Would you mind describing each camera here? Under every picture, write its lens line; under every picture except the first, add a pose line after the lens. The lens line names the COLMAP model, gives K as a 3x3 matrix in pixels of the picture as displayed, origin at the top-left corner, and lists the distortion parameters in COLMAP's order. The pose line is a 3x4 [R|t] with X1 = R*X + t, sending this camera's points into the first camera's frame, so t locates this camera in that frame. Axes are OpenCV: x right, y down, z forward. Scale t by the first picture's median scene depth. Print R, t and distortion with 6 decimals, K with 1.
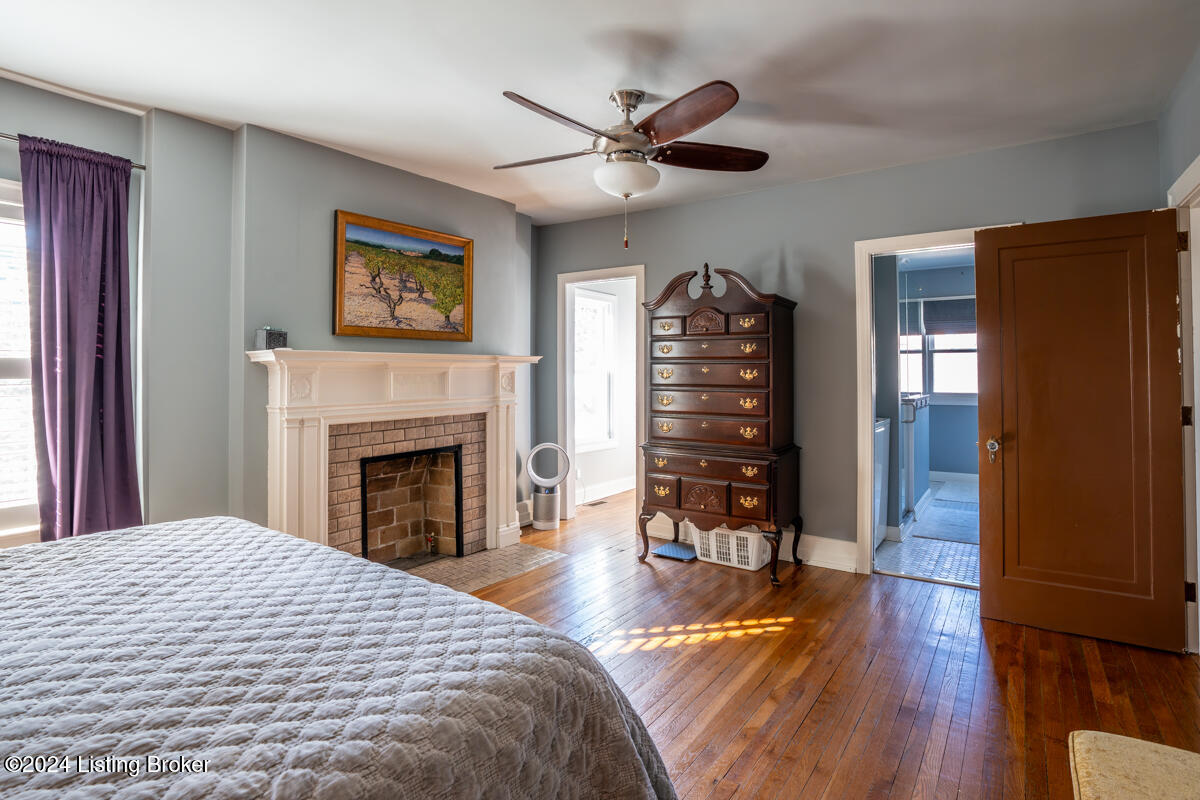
lens RADIAL K [[562.7, 0, 602.6], [0, 562.7, 369.5], [0, 0, 1]] dist [-0.004124, -0.000391]
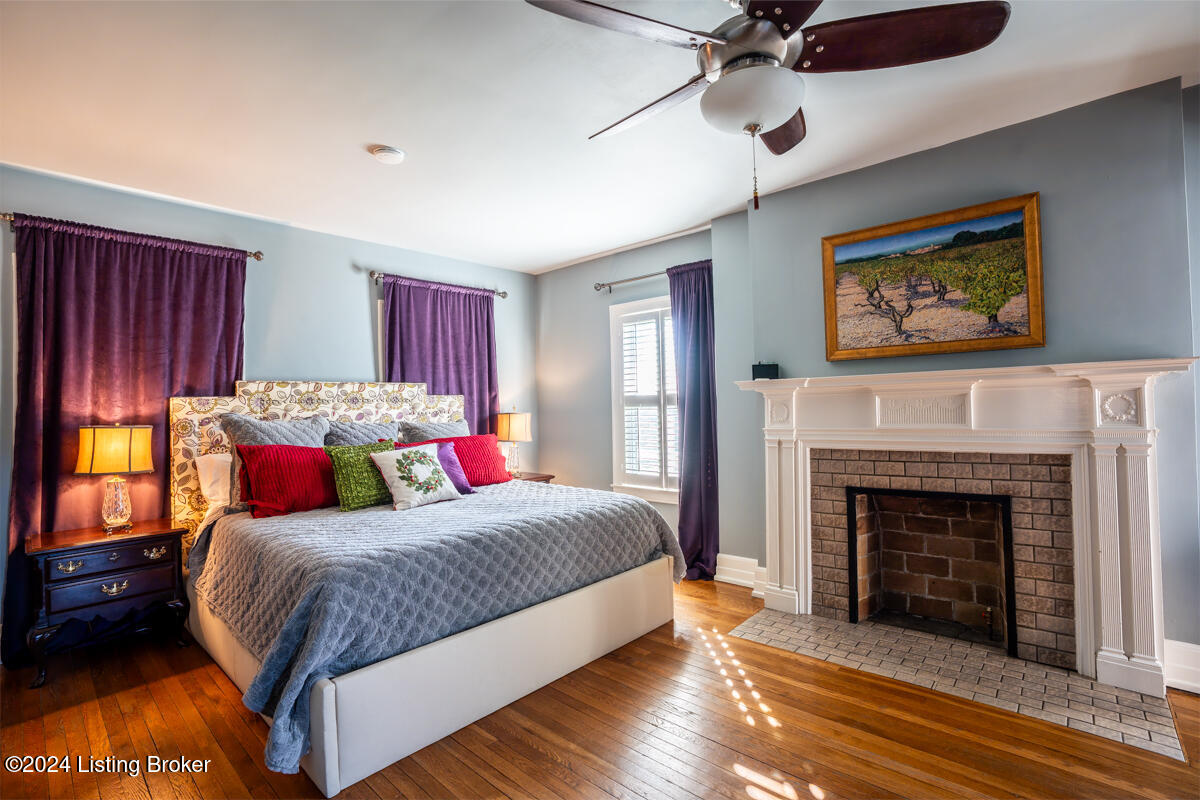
lens RADIAL K [[559.4, 0, 600.0], [0, 559.4, 400.0], [0, 0, 1]] dist [-0.061458, 0.025001]
pose [[-0.066081, -0.001231, -0.997813, 0.494138], [0.032287, 0.999473, -0.003372, -0.000573], [0.997292, -0.032439, -0.066007, 0.584666]]
